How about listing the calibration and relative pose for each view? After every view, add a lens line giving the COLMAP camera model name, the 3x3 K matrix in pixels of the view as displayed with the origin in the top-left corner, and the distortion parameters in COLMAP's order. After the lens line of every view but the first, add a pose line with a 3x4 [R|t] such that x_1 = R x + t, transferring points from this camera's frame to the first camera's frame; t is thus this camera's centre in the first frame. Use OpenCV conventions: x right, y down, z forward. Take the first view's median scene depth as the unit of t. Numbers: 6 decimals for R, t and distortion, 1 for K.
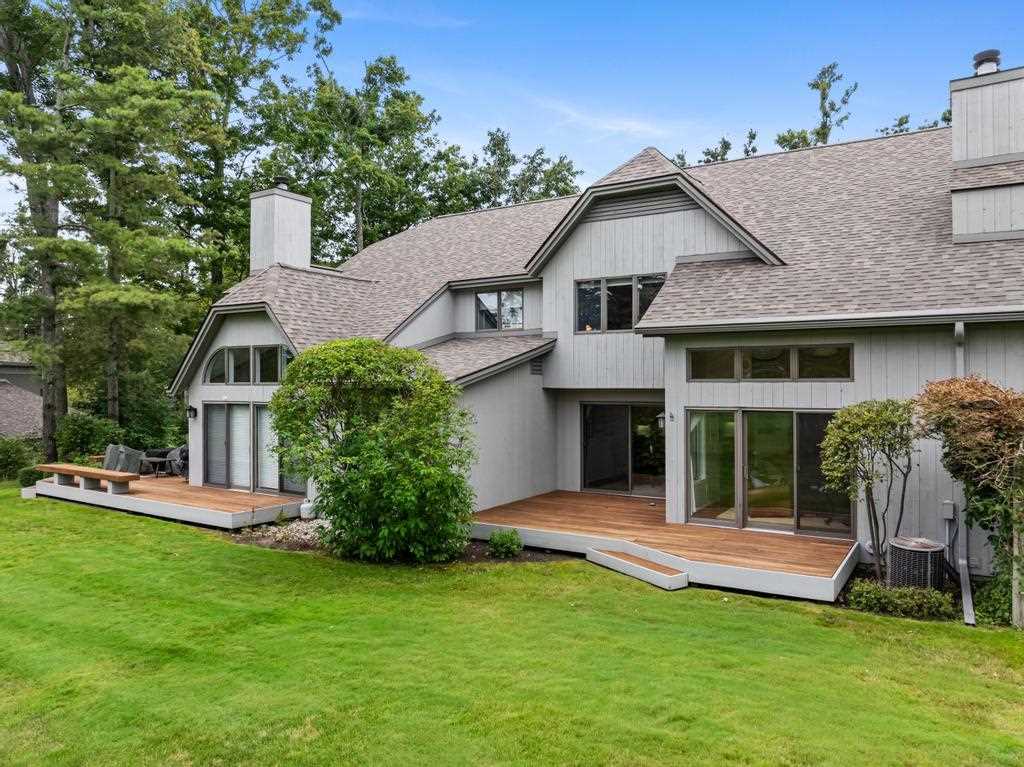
lens RADIAL K [[725.0, 0, 508.4], [0, 725.0, 378.3], [0, 0, 1]] dist [-0.031797, -0.001142]
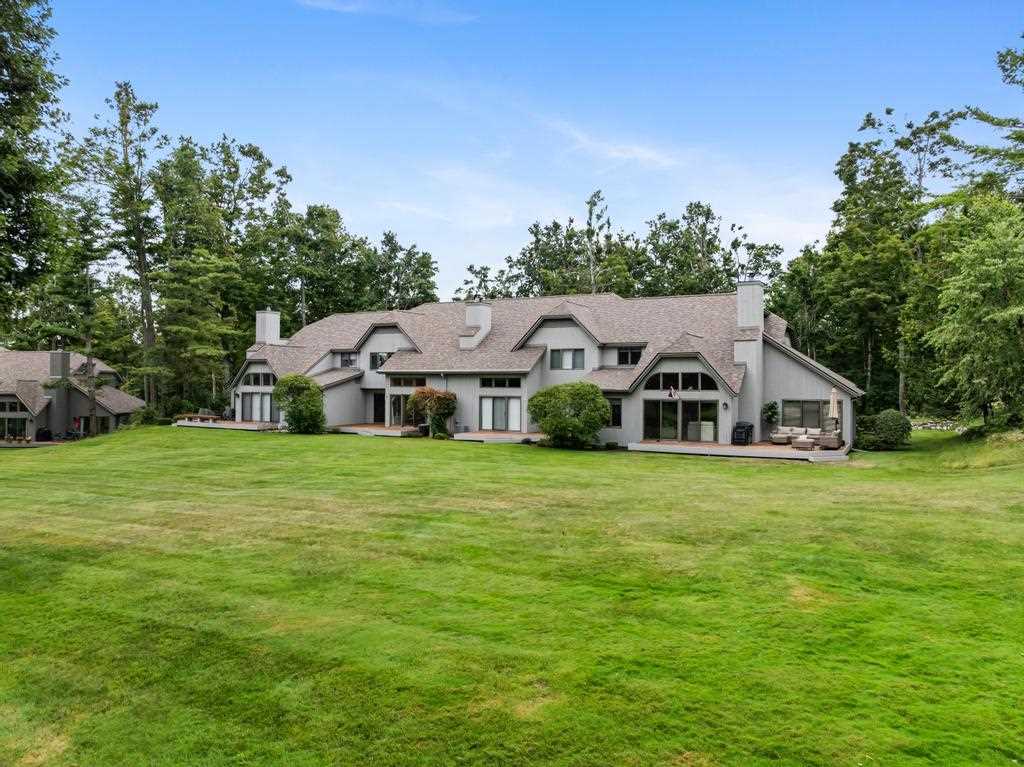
lens RADIAL K [[725.0, 0, 518.1], [0, 725.0, 388.8], [0, 0, 1]] dist [-0.031797, -0.001142]
pose [[0.997317, 0.008222, 0.072739, 0.466870], [-0.009445, 0.999820, 0.016477, -0.038091], [-0.072590, -0.017120, 0.997215, -1.964799]]
